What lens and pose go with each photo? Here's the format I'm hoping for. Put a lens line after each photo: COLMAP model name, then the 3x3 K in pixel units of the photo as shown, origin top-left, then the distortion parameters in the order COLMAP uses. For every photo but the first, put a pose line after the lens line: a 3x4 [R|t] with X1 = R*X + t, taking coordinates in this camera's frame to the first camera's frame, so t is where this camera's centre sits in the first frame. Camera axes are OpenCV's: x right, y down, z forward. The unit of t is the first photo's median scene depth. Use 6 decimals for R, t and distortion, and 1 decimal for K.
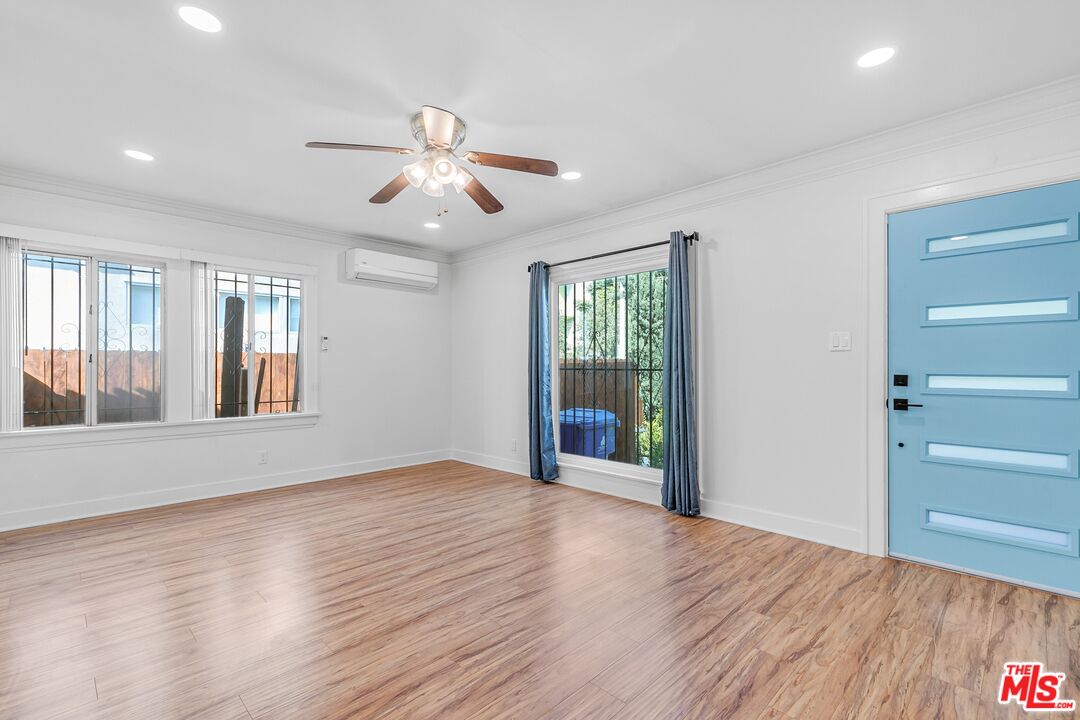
lens RADIAL K [[491.8, 0, 555.2], [0, 491.8, 378.1], [0, 0, 1]] dist [0.010690, -0.002177]
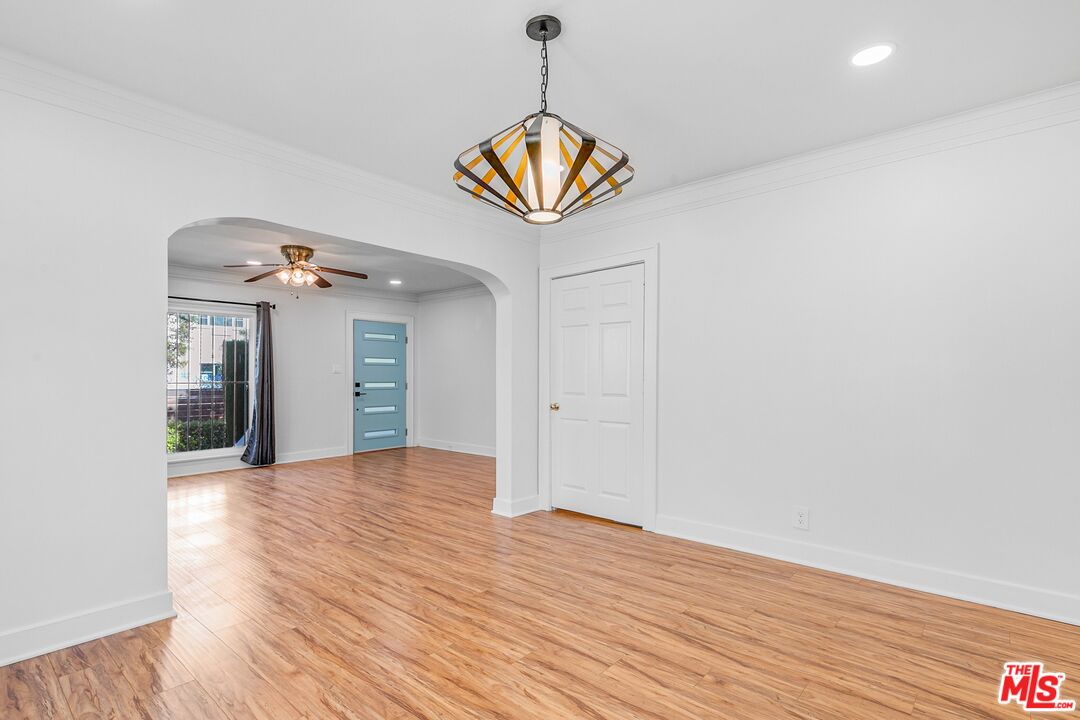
lens RADIAL K [[518.1, 0, 539.4], [0, 518.1, 354.1], [0, 0, 1]] dist [0.009617, 0.000067]
pose [[-0.050396, 0.054971, 0.997215, -1.883360], [0.029552, 0.998129, -0.053528, 0.018524], [-0.998292, 0.026772, -0.051927, 0.167451]]
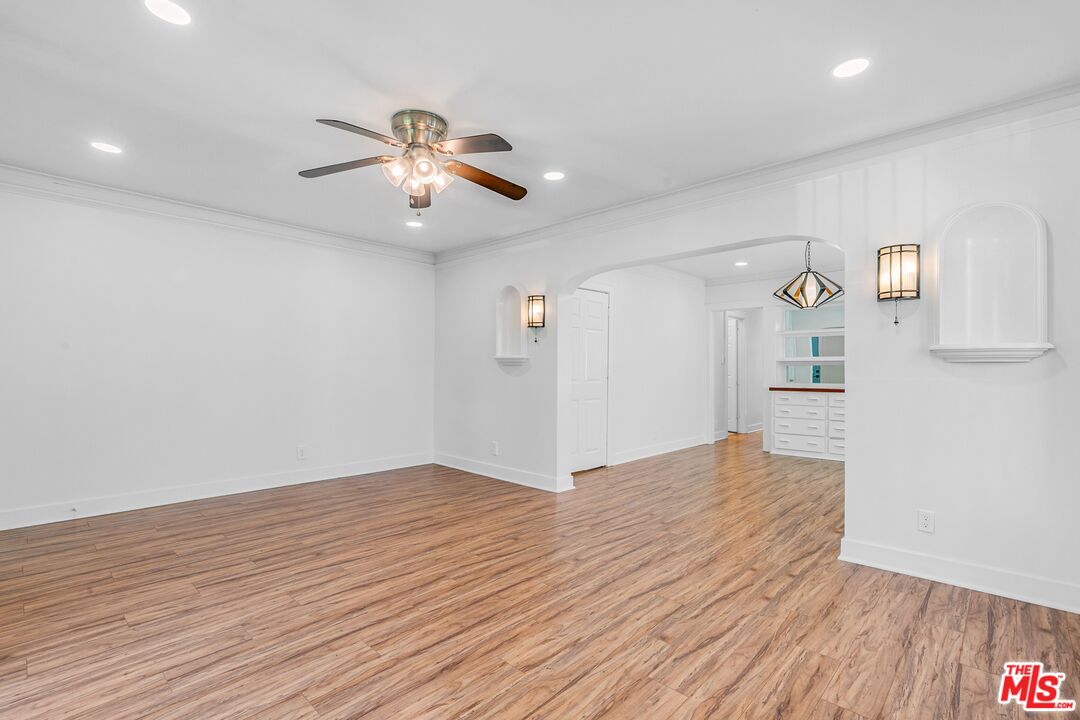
lens RADIAL K [[491.8, 0, 551.1], [0, 491.8, 363.7], [0, 0, 1]] dist [0.010690, -0.002177]
pose [[-0.999769, -0.000608, -0.021478, -0.412096], [-0.000956, 0.999868, 0.016226, -0.042624], [0.021465, 0.016243, -0.999638, 1.691592]]
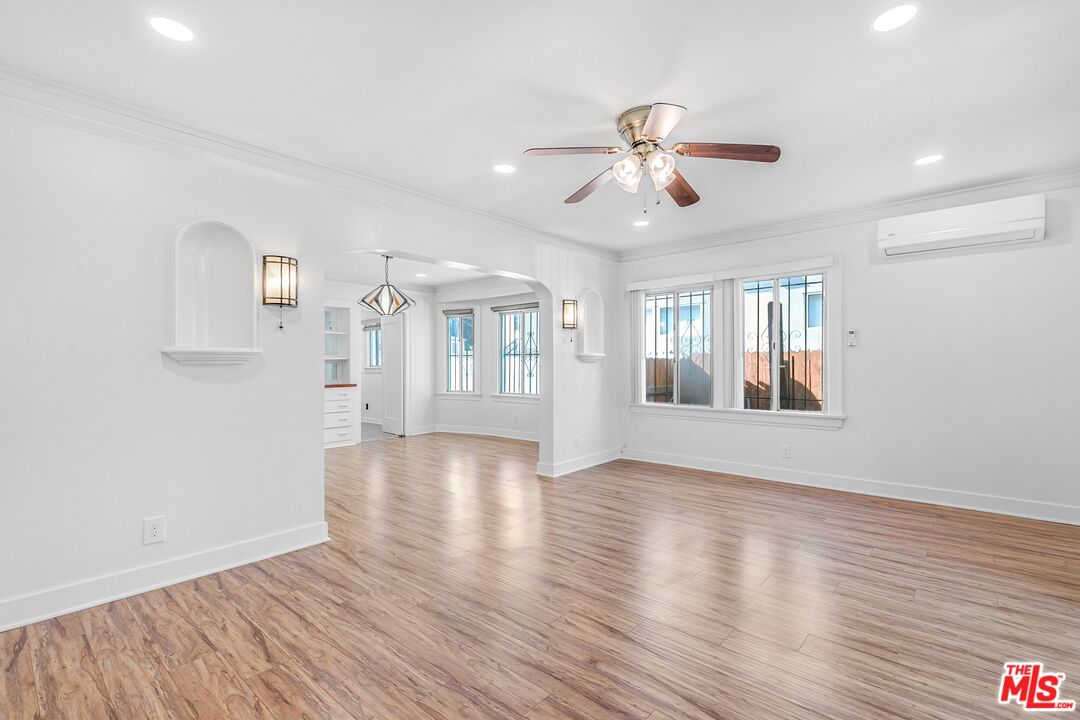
lens RADIAL K [[491.8, 0, 542.3], [0, 491.8, 366.9], [0, 0, 1]] dist [0.010690, -0.002177]
pose [[0.043393, 0.006088, -0.999040, 0.617403], [-0.017748, 0.999828, 0.005322, -0.021451], [0.998900, 0.017500, 0.043494, 0.637167]]
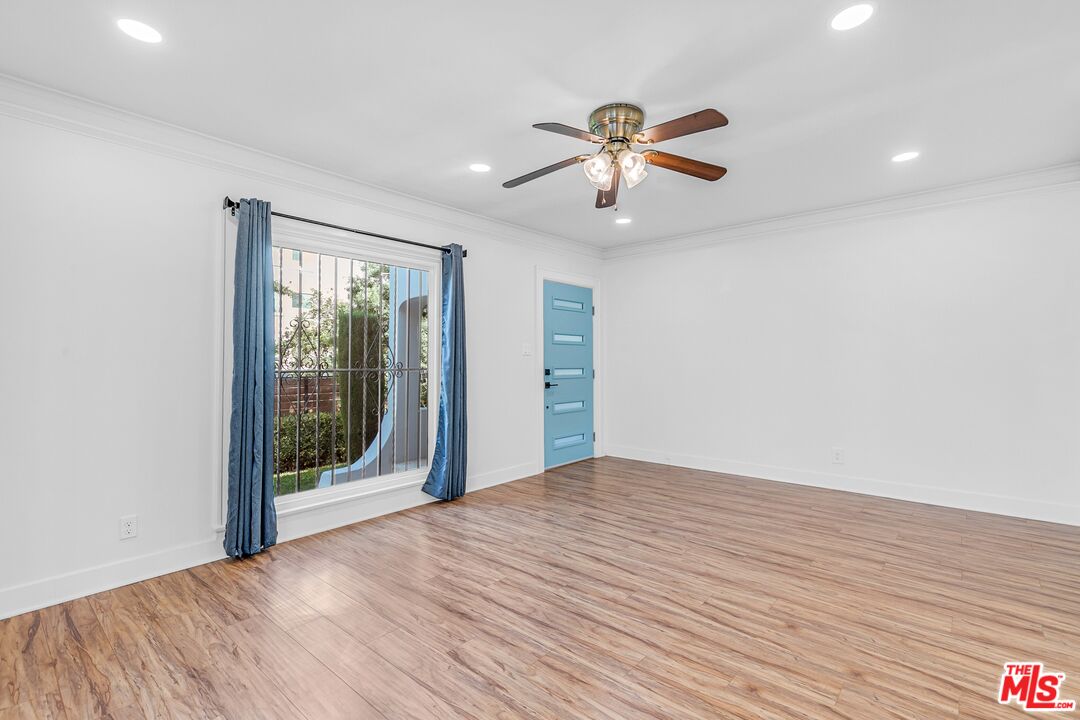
lens RADIAL K [[491.8, 0, 542.8], [0, 491.8, 362.3], [0, 0, 1]] dist [0.010690, -0.002177]
pose [[-0.052544, 0.005610, 0.998603, -1.017157], [0.034776, 0.999388, -0.003784, -0.022763], [-0.998013, 0.034529, -0.052707, 1.011099]]
